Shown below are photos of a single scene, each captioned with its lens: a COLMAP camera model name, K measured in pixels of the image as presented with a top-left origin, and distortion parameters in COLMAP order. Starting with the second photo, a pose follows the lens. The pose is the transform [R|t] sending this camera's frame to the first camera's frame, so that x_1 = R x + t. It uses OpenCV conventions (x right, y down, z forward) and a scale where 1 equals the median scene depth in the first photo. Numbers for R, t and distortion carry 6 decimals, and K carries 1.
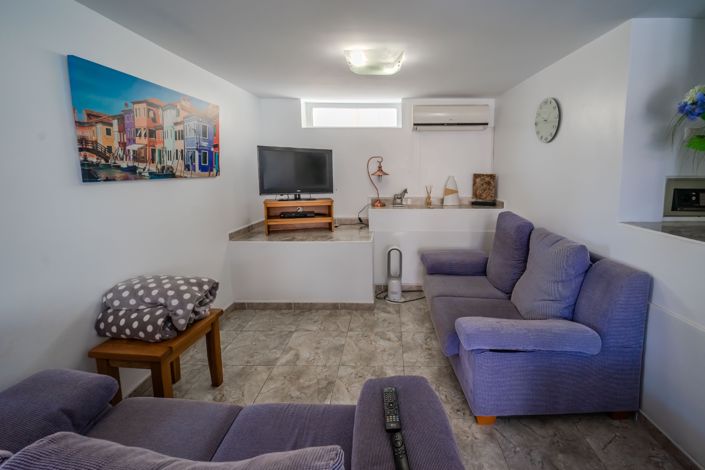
lens RADIAL K [[290.2, 0, 360.9], [0, 290.2, 225.4], [0, 0, 1]] dist [-0.009137, -0.001584]
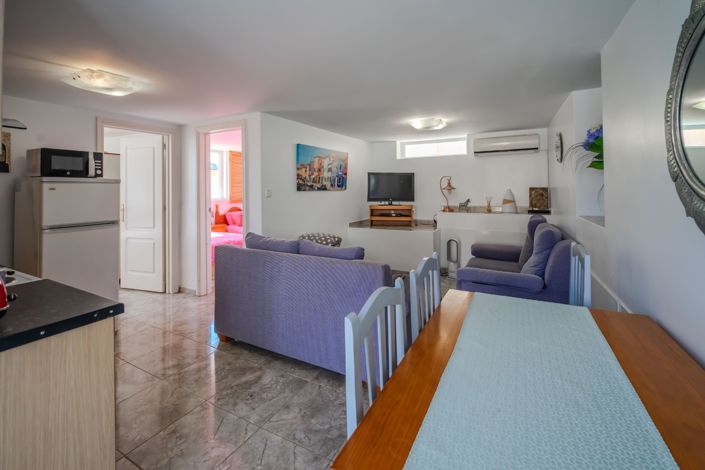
lens RADIAL K [[290.2, 0, 352.4], [0, 290.2, 235.2], [0, 0, 1]] dist [-0.009137, -0.001584]
pose [[0.905231, 0.053774, -0.421505, 0.273743], [-0.067162, 0.997598, -0.016970, 0.116975], [0.419580, 0.043670, 0.906667, -0.518133]]
